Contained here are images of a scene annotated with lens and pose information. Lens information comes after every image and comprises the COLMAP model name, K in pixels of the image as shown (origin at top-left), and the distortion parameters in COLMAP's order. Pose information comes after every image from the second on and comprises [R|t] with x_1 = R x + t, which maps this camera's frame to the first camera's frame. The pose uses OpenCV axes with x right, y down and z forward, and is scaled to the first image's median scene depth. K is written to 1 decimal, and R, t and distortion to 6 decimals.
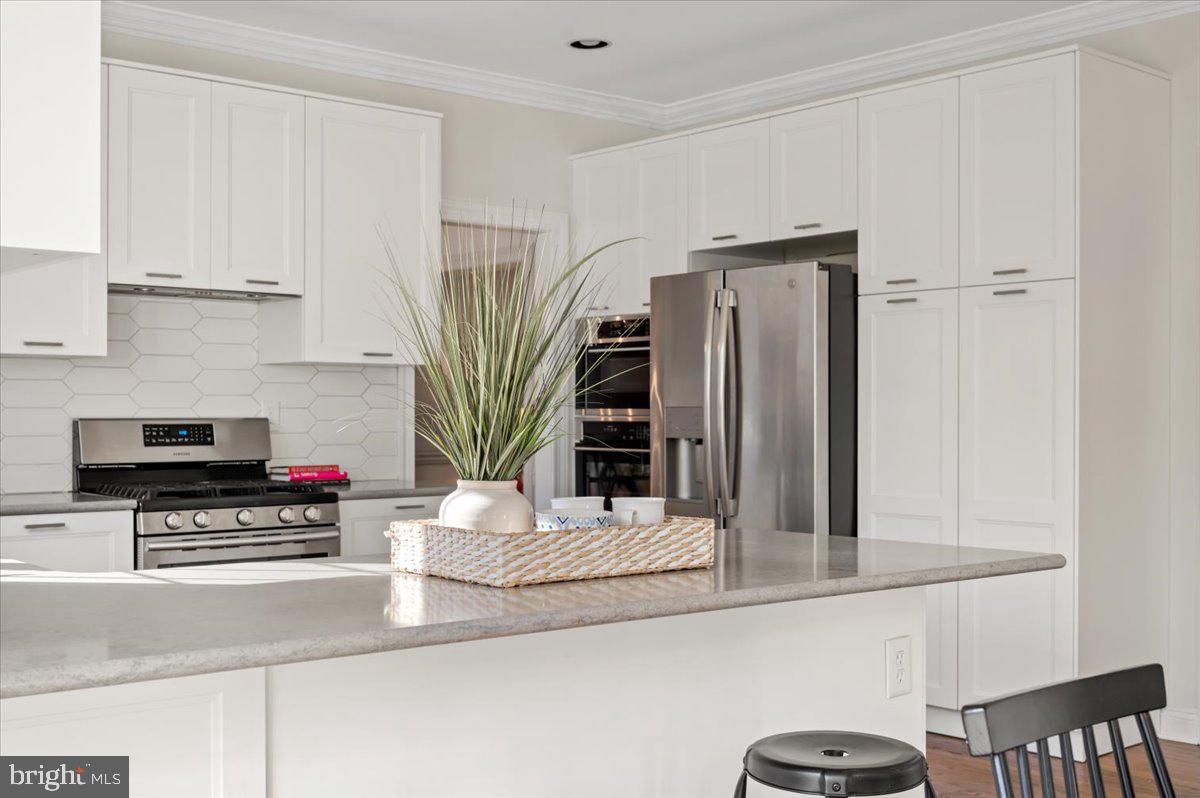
lens RADIAL K [[1350.1, 0, 600.0], [0, 1350.1, 399.0], [0, 0, 1]] dist [-0.007345, -0.002404]
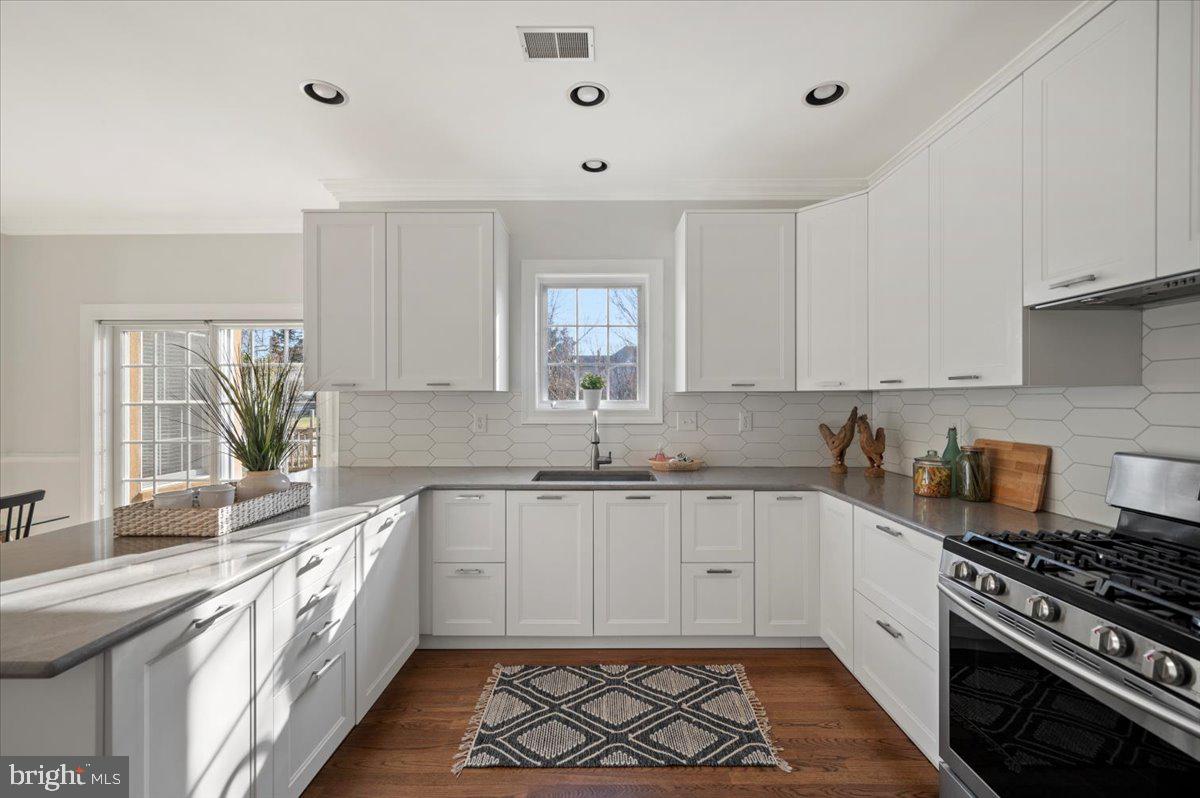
lens RADIAL K [[489.1, 0, 600.0], [0, 489.1, 399.0], [0, 0, 1]] dist [0.000411, -0.000299]
pose [[-0.649752, 0.000060, -0.760146, 0.077348], [0.004731, 0.999981, -0.003965, -0.020149], [0.760132, -0.006173, -0.649740, 0.905197]]
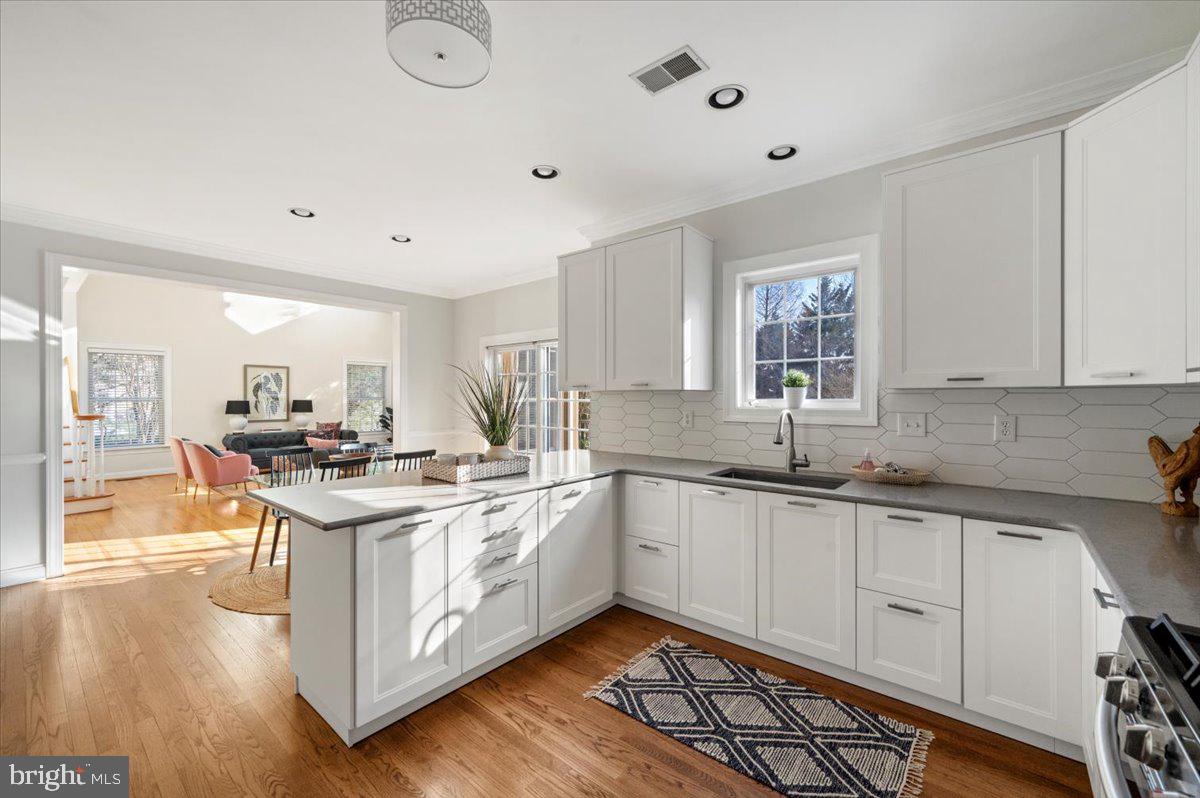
lens RADIAL K [[484.0, 0, 600.0], [0, 484.0, 399.0], [0, 0, 1]] dist [0.002354, 0.000077]
pose [[-0.984845, -0.001345, -0.173431, -0.058761], [-0.000870, 0.999996, -0.002816, -0.018985], [0.173434, -0.002623, -0.984842, 1.025027]]
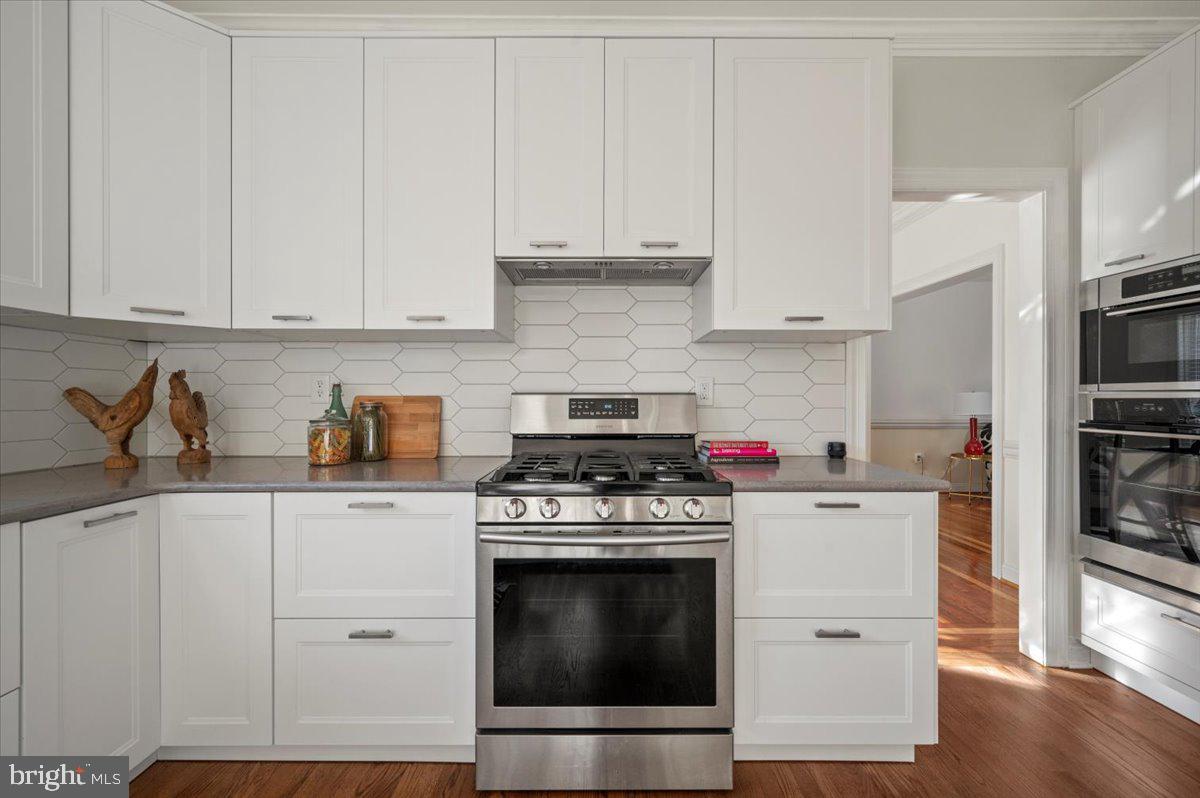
lens RADIAL K [[484.0, 0, 600.0], [0, 484.0, 399.0], [0, 0, 1]] dist [0.002354, 0.000077]
pose [[0.762657, -0.000554, -0.646803, -0.065328], [0.005284, 0.999972, 0.005374, 0.016944], [0.646781, -0.007516, 0.762638, 0.702303]]
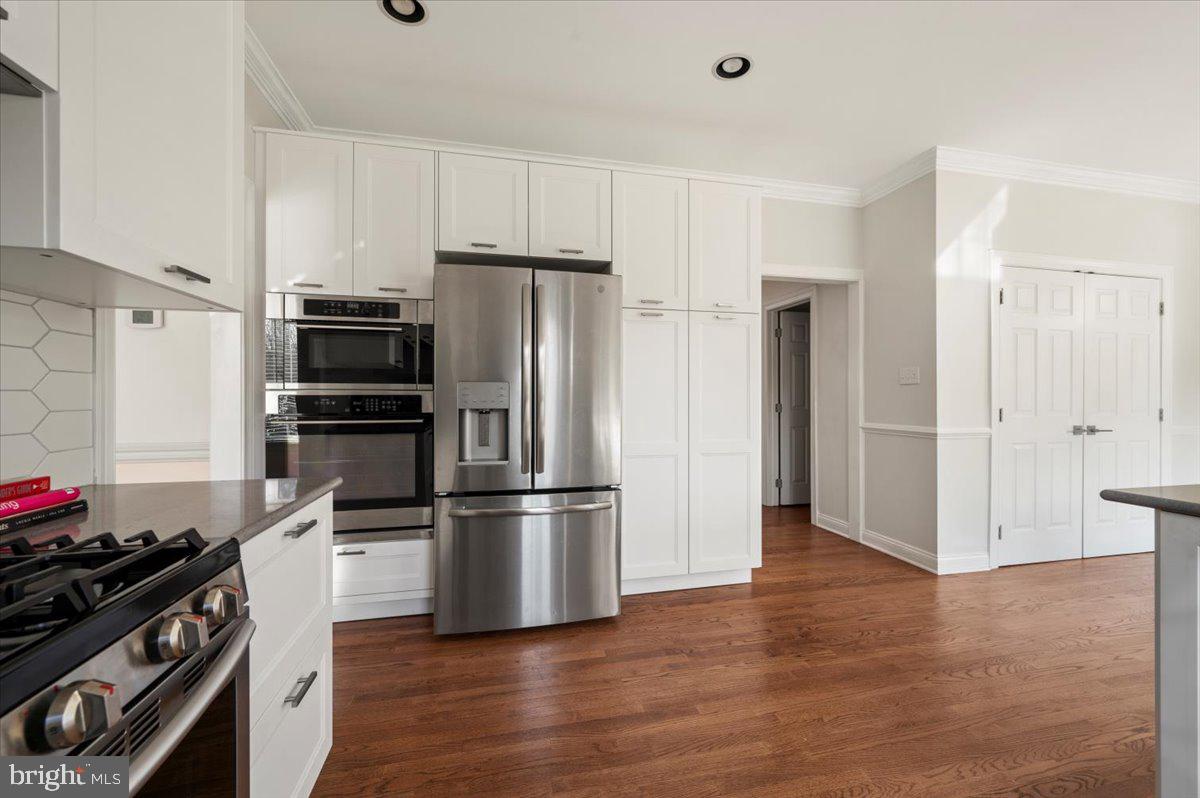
lens RADIAL K [[489.1, 0, 600.0], [0, 489.1, 399.0], [0, 0, 1]] dist [0.000411, -0.000299]
pose [[0.462026, -0.004184, 0.886857, -0.279457], [-0.011151, 0.999882, 0.010527, 0.016159], [-0.886796, -0.014753, 0.461925, 0.778083]]
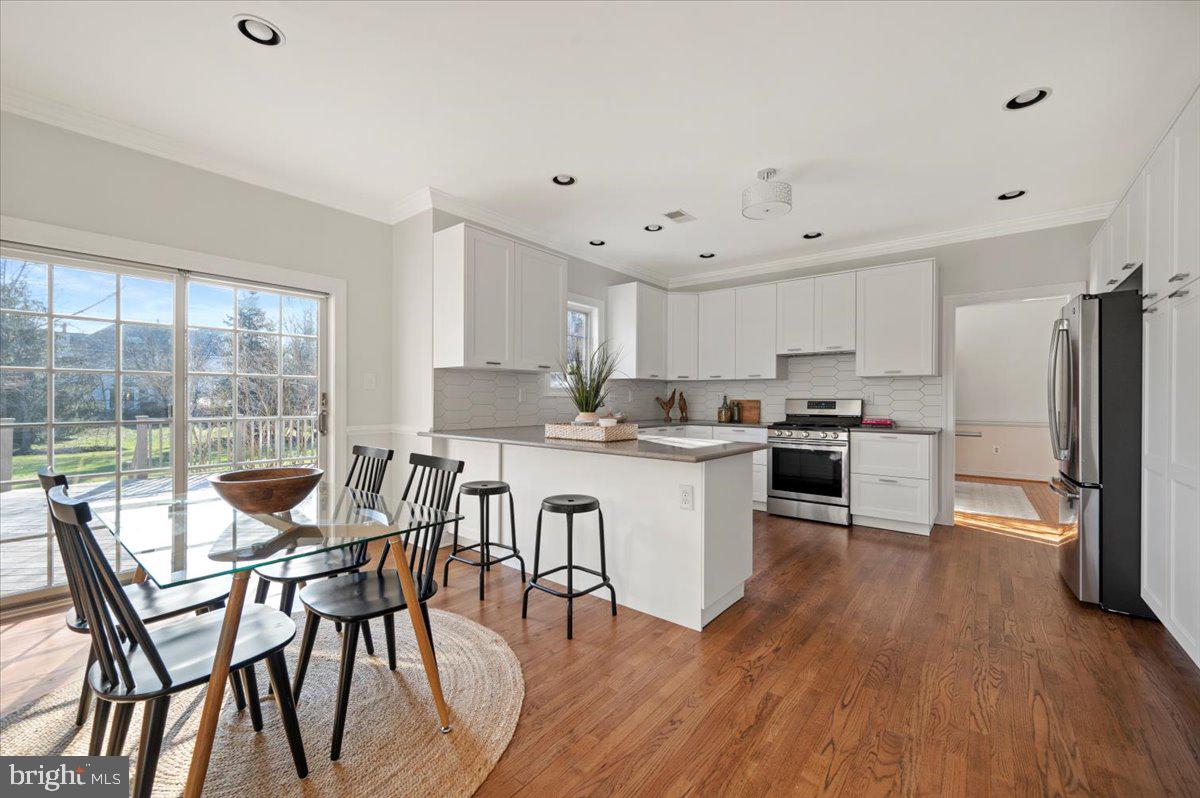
lens RADIAL K [[489.1, 0, 600.0], [0, 489.1, 399.0], [0, 0, 1]] dist [0.000411, -0.000299]
pose [[0.194412, -0.003019, -0.980915, 0.594143], [0.001213, 0.999995, -0.002838, 0.016601], [0.980919, -0.000638, 0.194414, 0.349905]]
